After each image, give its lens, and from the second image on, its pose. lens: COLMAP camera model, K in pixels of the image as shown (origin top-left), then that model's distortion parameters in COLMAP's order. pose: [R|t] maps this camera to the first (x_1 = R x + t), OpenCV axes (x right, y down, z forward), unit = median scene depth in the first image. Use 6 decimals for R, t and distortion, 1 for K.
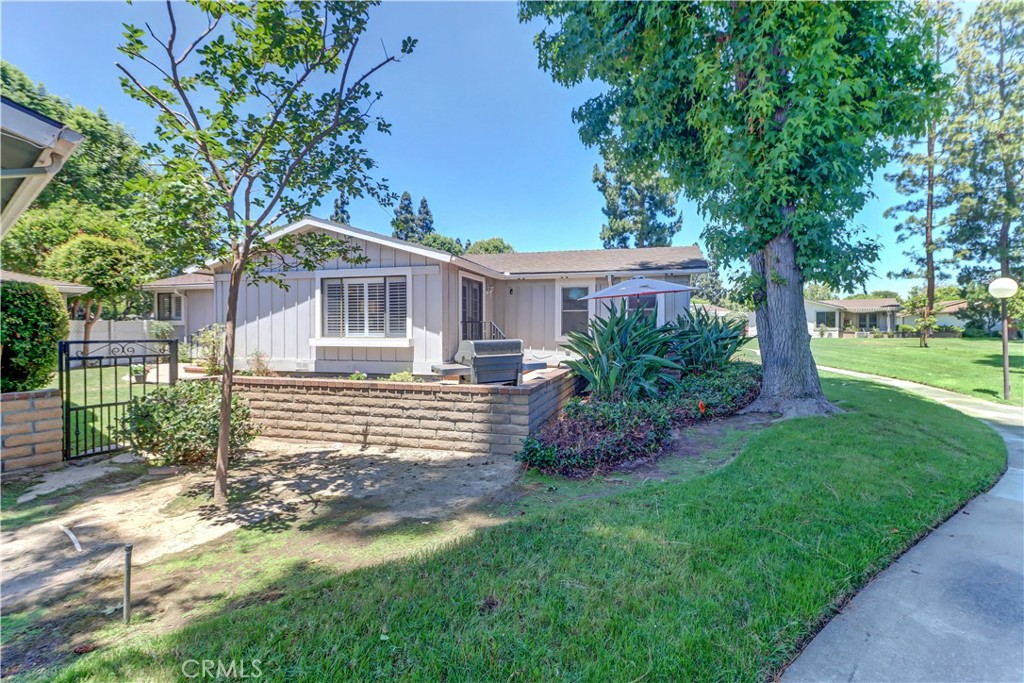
lens RADIAL K [[462.9, 0, 512.0], [0, 462.9, 341.5], [0, 0, 1]] dist [-0.002518, -0.006585]
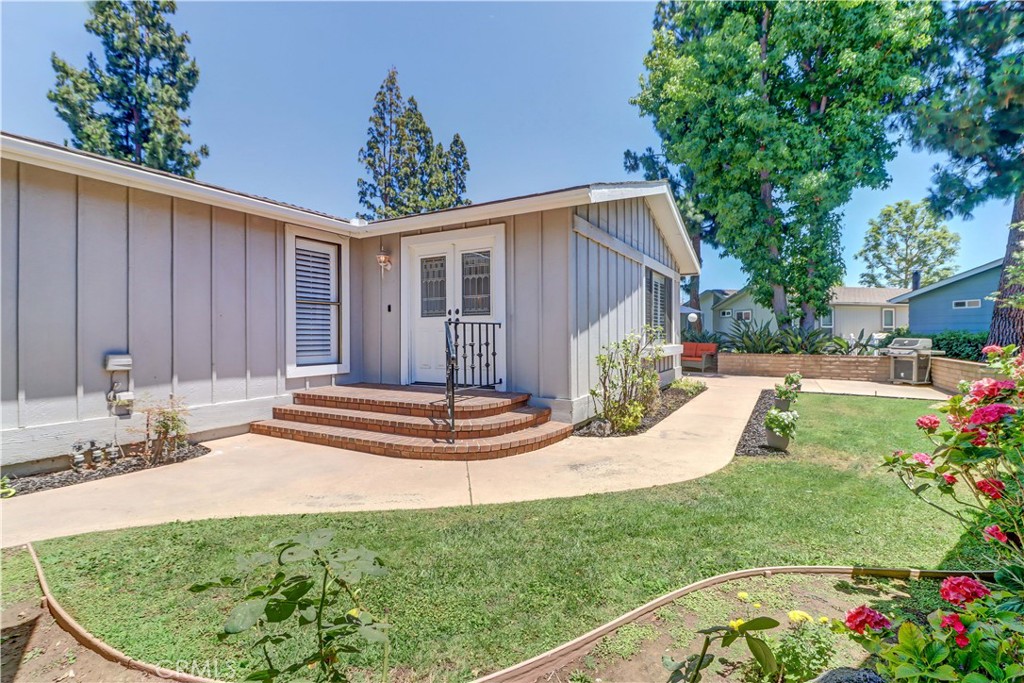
lens RADIAL K [[475.2, 0, 517.0], [0, 475.2, 339.5], [0, 0, 1]] dist [-0.000462, -0.000813]
pose [[0.201032, -0.007204, 0.979558, -0.399656], [0.033099, 0.999452, 0.000558, -0.008858], [-0.979025, 0.032311, 0.201161, 0.364362]]
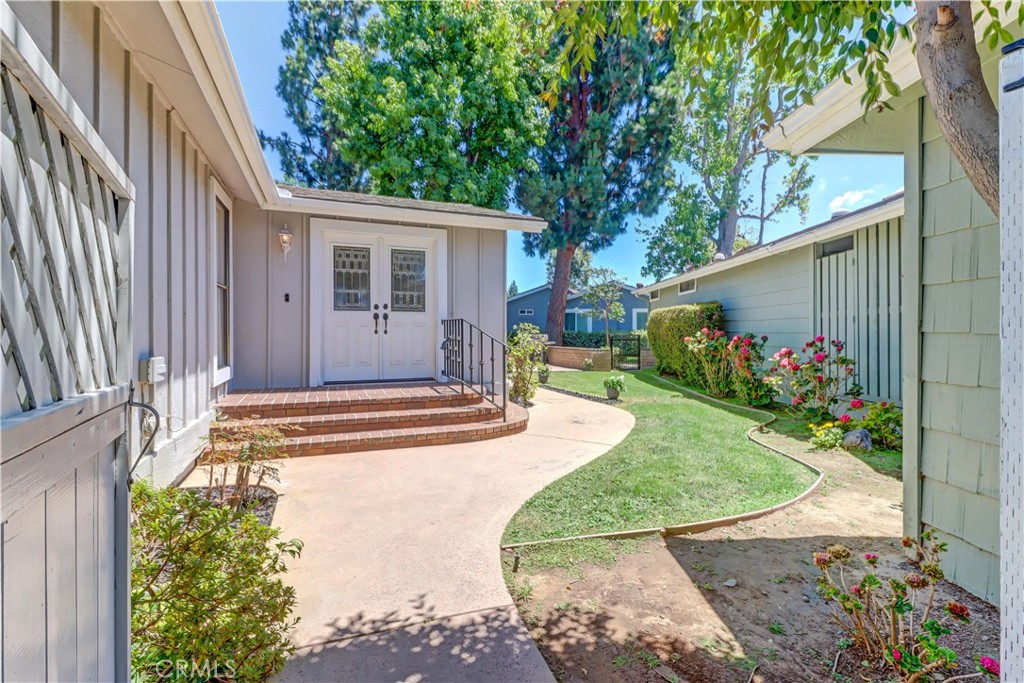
lens RADIAL K [[474.8, 0, 519.3], [0, 474.8, 333.1], [0, 0, 1]] dist [0.034590, -0.019833]
pose [[-0.636613, -0.002635, 0.771179, -0.397934], [0.022350, 0.999511, 0.021865, -0.012705], [-0.770859, 0.031155, -0.636243, 0.493704]]
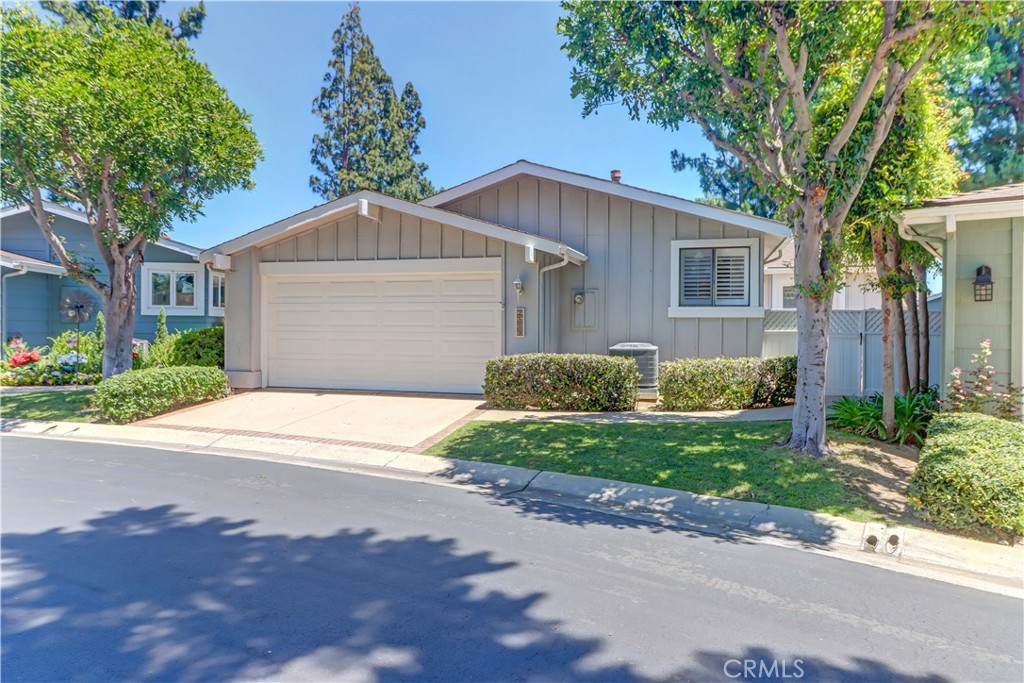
lens RADIAL K [[641.6, 0, 512.0], [0, 641.6, 341.5], [0, 0, 1]] dist [0.007029, 0.000869]
pose [[-0.020341, -0.017715, 0.999636, -0.700128], [0.018987, 0.999656, 0.018101, -0.012038], [-0.999613, 0.019349, -0.019998, 0.647591]]
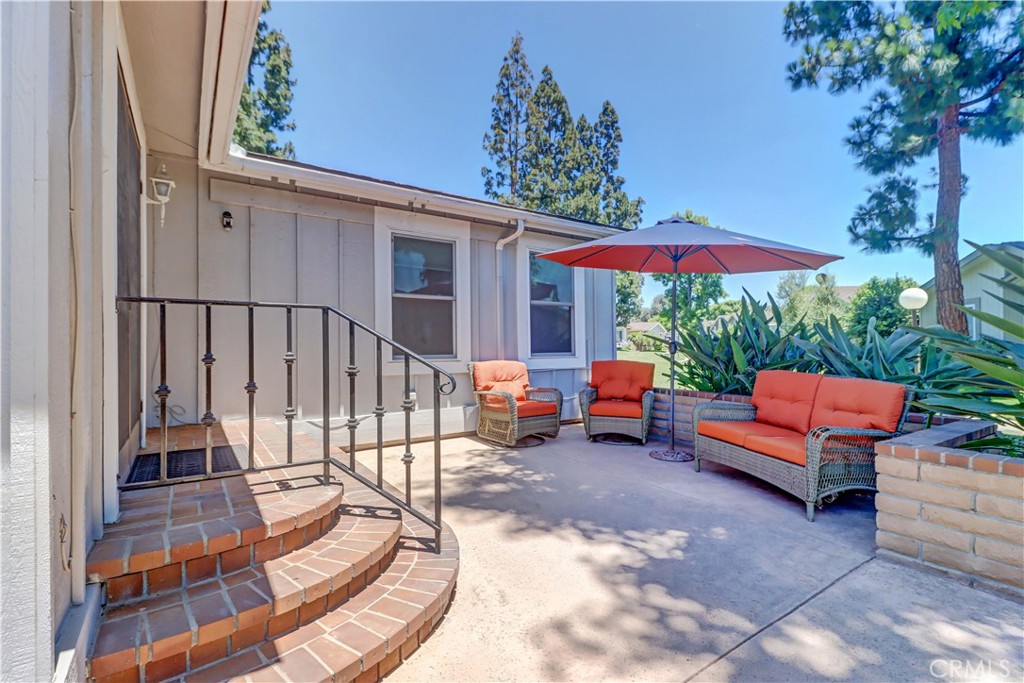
lens RADIAL K [[474.9, 0, 514.5], [0, 474.9, 329.5], [0, 0, 1]] dist [0.020659, -0.011105]
pose [[0.610850, 0.020528, 0.791480, -0.053530], [0.026507, 0.998573, -0.046357, -0.007298], [-0.791303, 0.049297, 0.609434, 0.272186]]
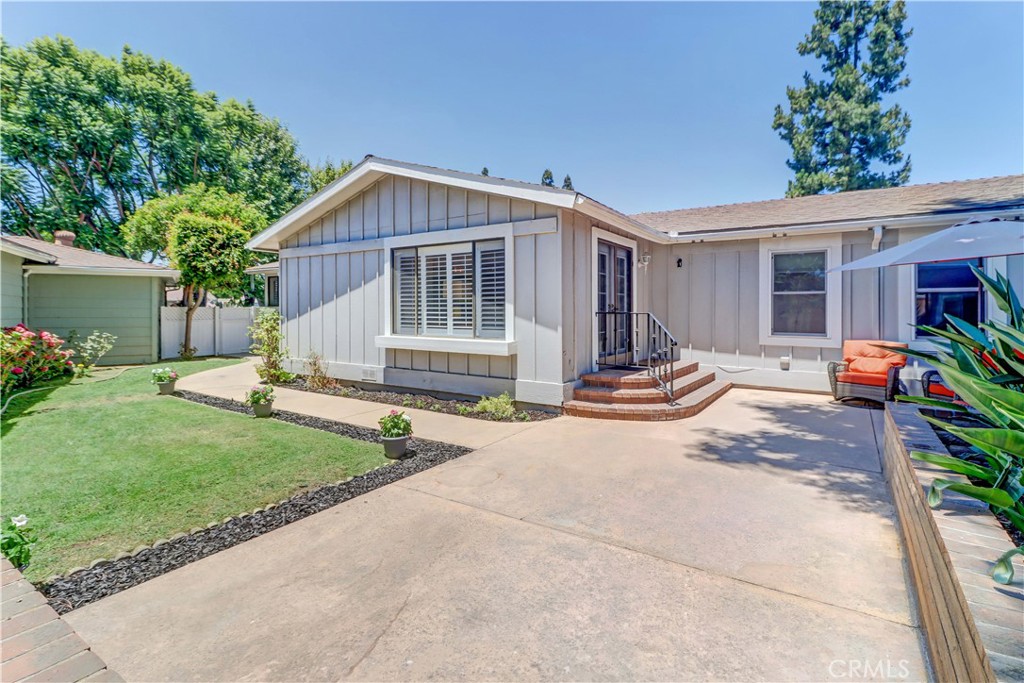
lens RADIAL K [[481.4, 0, 521.7], [0, 481.4, 311.0], [0, 0, 1]] dist [0.018678, -0.013529]
pose [[0.960709, 0.002825, -0.277543, -0.010345], [-0.011531, 0.999491, -0.029743, -0.008943], [0.277318, 0.031774, 0.960253, 0.130791]]
